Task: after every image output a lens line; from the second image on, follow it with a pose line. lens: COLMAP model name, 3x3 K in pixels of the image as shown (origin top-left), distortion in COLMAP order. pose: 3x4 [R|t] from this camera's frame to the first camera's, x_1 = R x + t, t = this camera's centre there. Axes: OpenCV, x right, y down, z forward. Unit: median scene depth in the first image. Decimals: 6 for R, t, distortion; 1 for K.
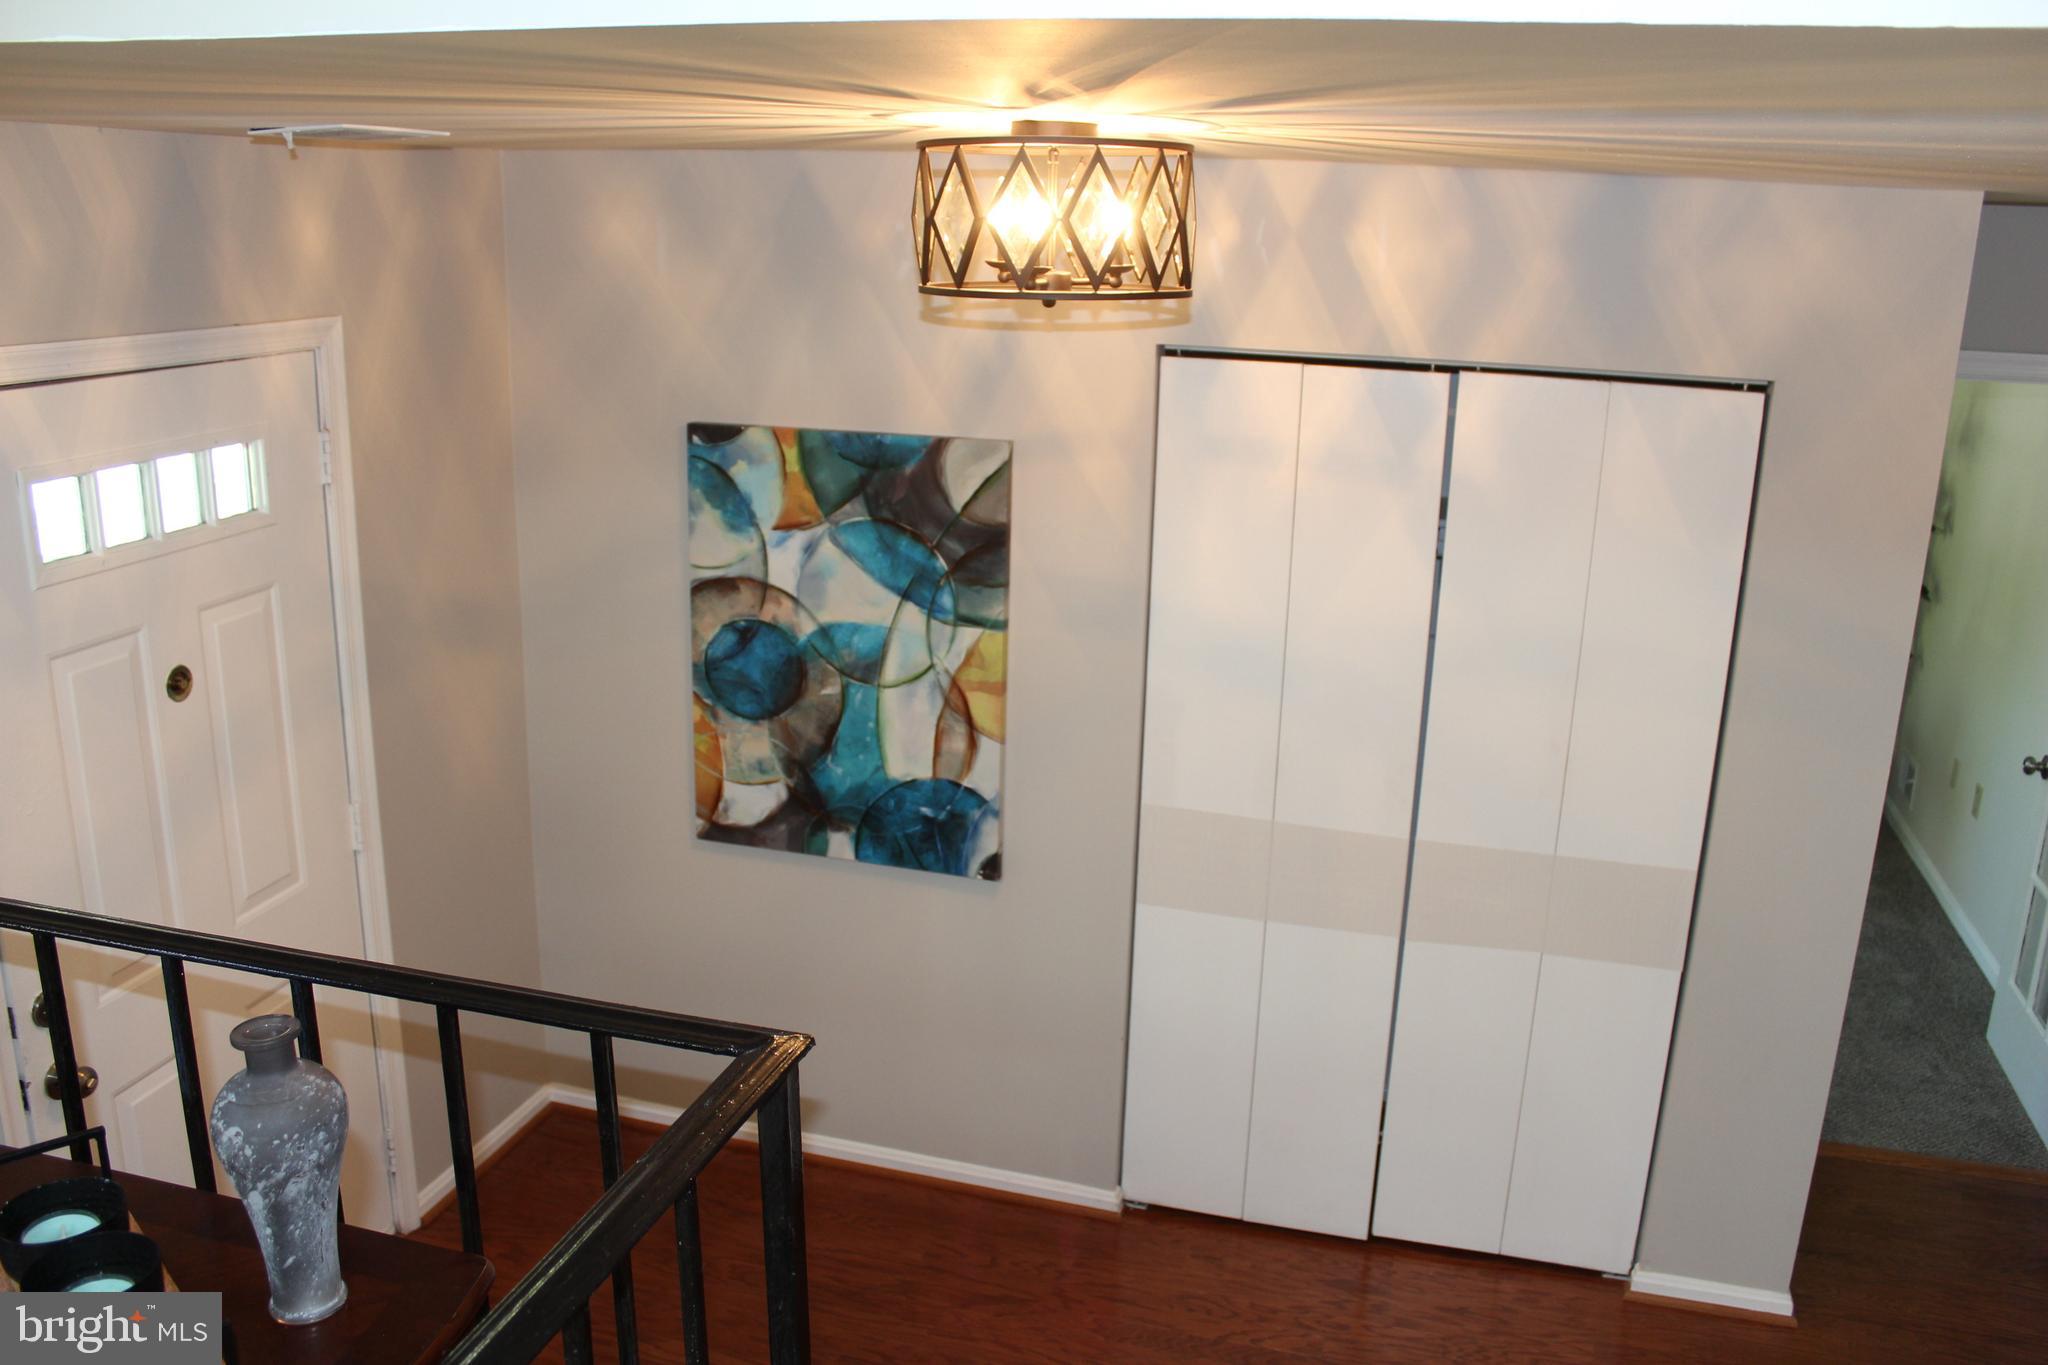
lens RADIAL K [[1672.8, 0, 1024.0], [0, 1672.8, 682.5], [0, 0, 1]] dist [-0.174332, 0.137798]
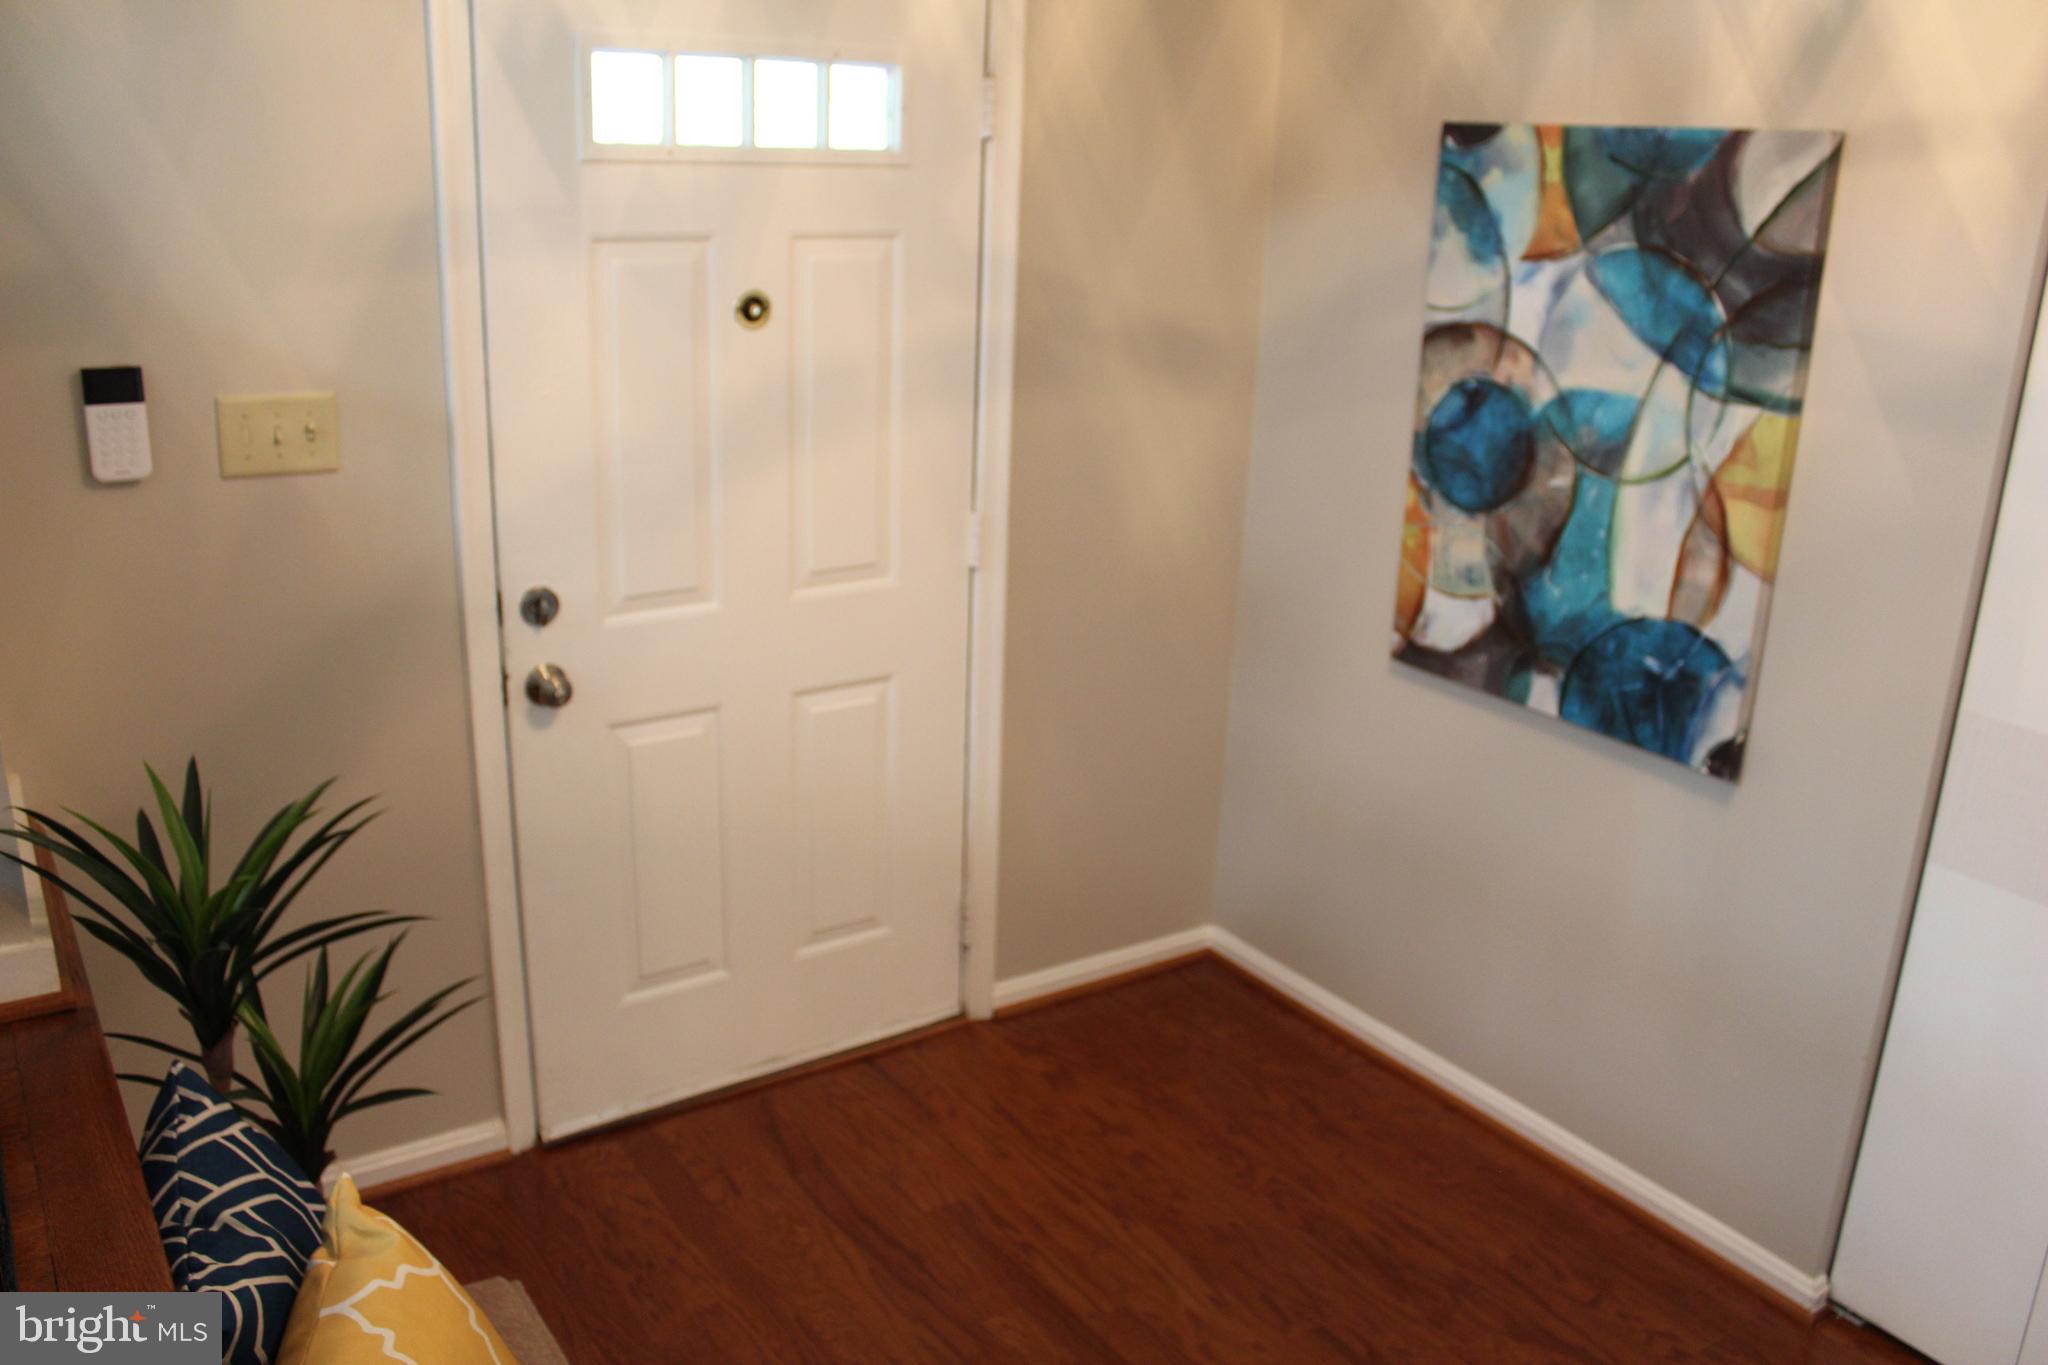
lens RADIAL K [[1672.8, 0, 1024.0], [0, 1672.8, 682.5], [0, 0, 1]] dist [-0.174332, 0.137798]
pose [[0.767944, 0.195438, -0.609973, 0.170621], [-0.192058, 0.978754, 0.071799, 0.088809], [0.611045, 0.062013, 0.789163, 0.284357]]
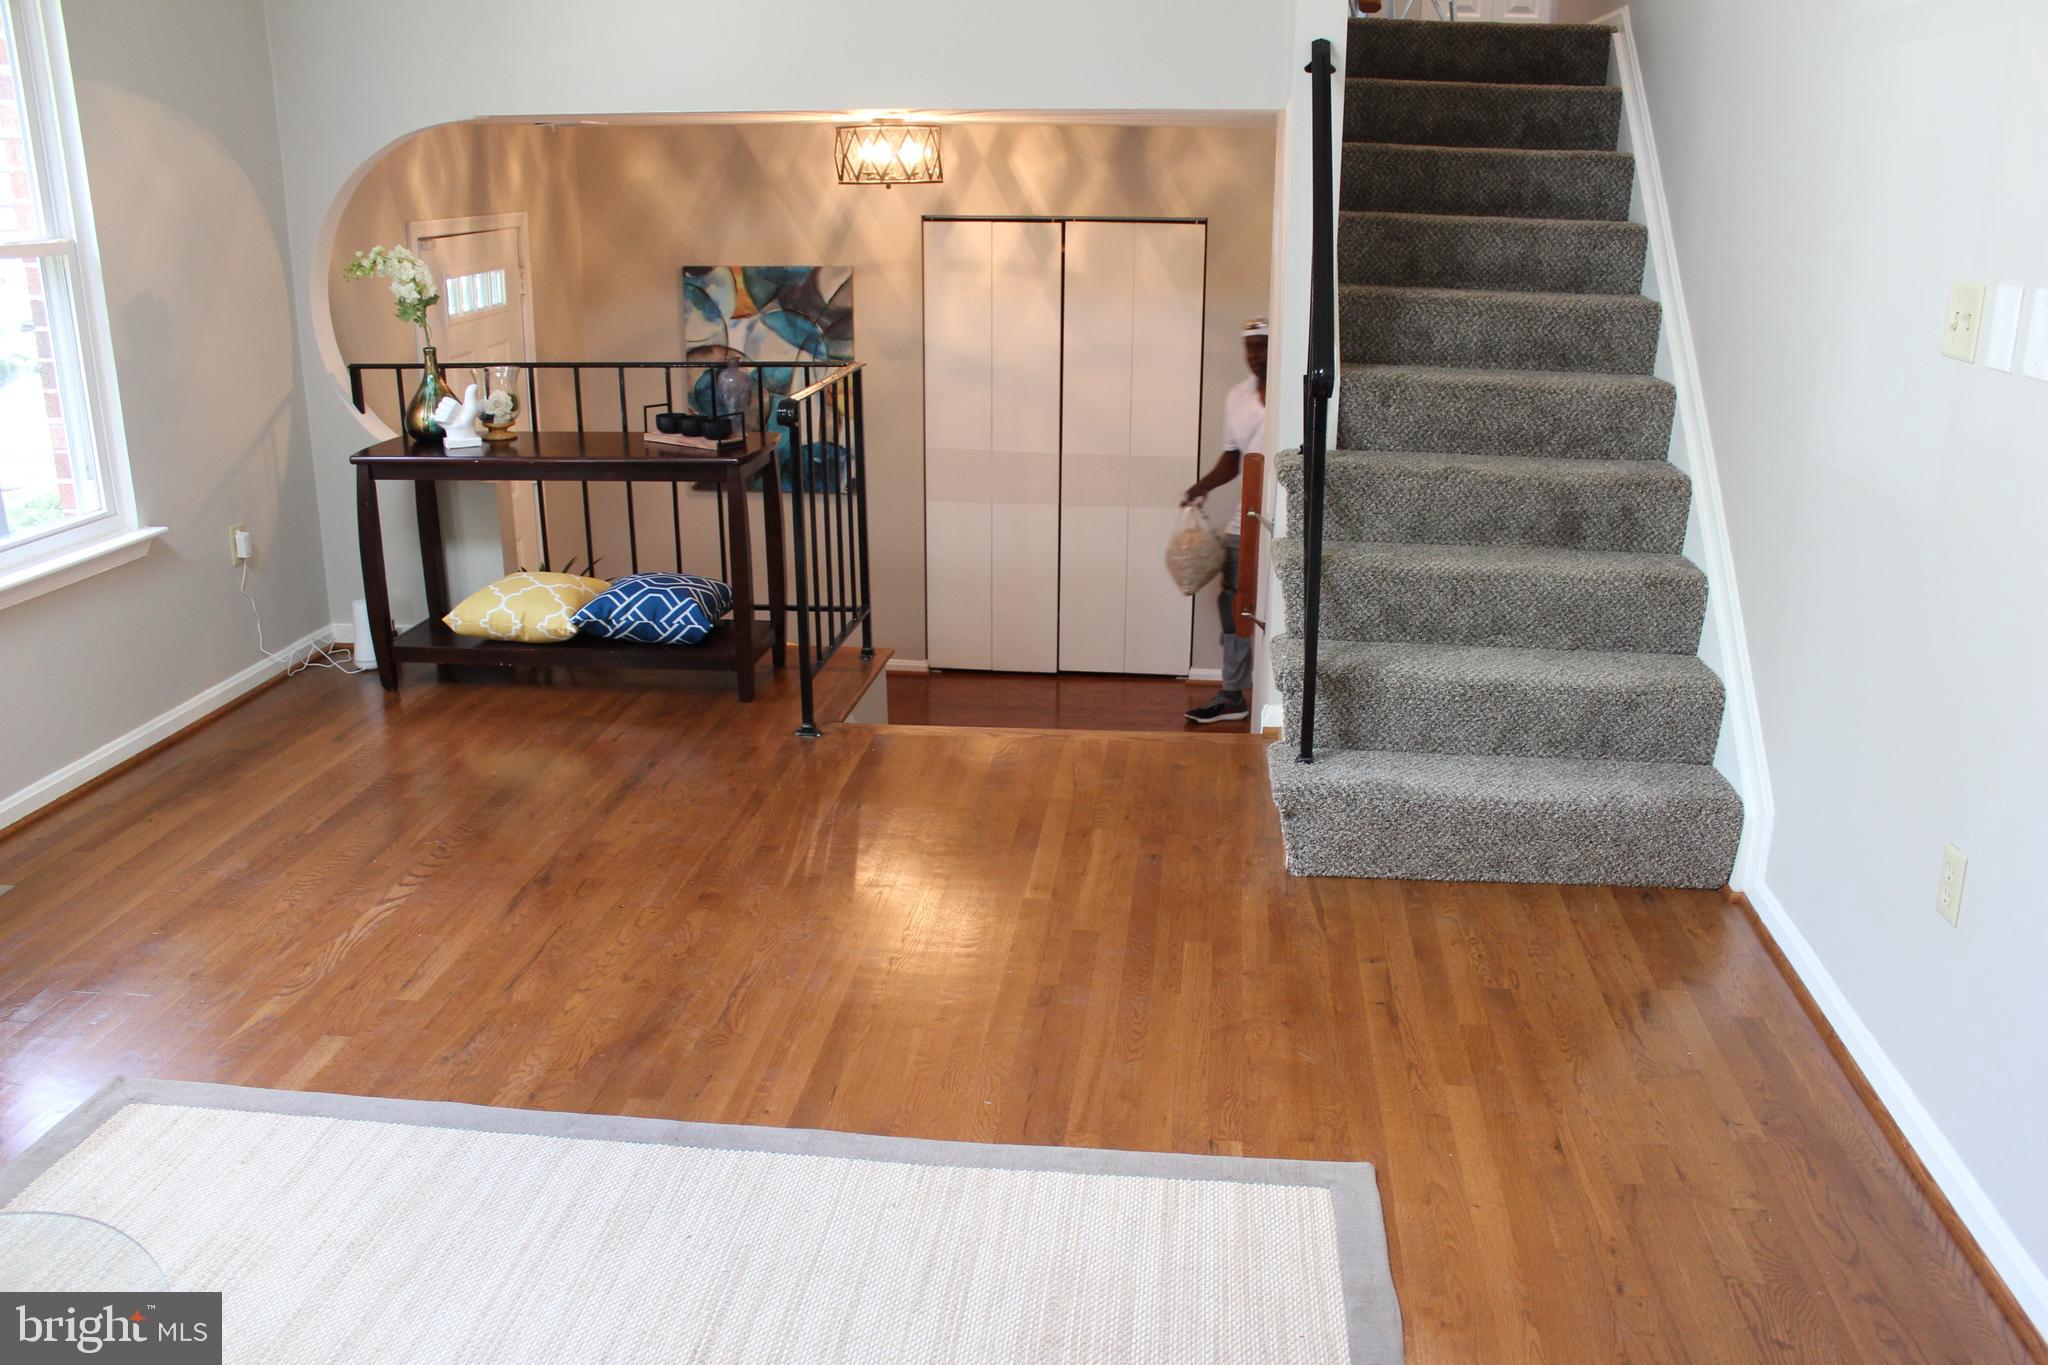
lens RADIAL K [[1672.8, 0, 1024.0], [0, 1672.8, 682.5], [0, 0, 1]] dist [-0.174332, 0.137798]
pose [[0.985469, -0.069131, 0.155150, -0.142951], [0.063954, 0.997224, 0.038120, 0.286107], [-0.157355, -0.027644, 0.987155, -0.996130]]
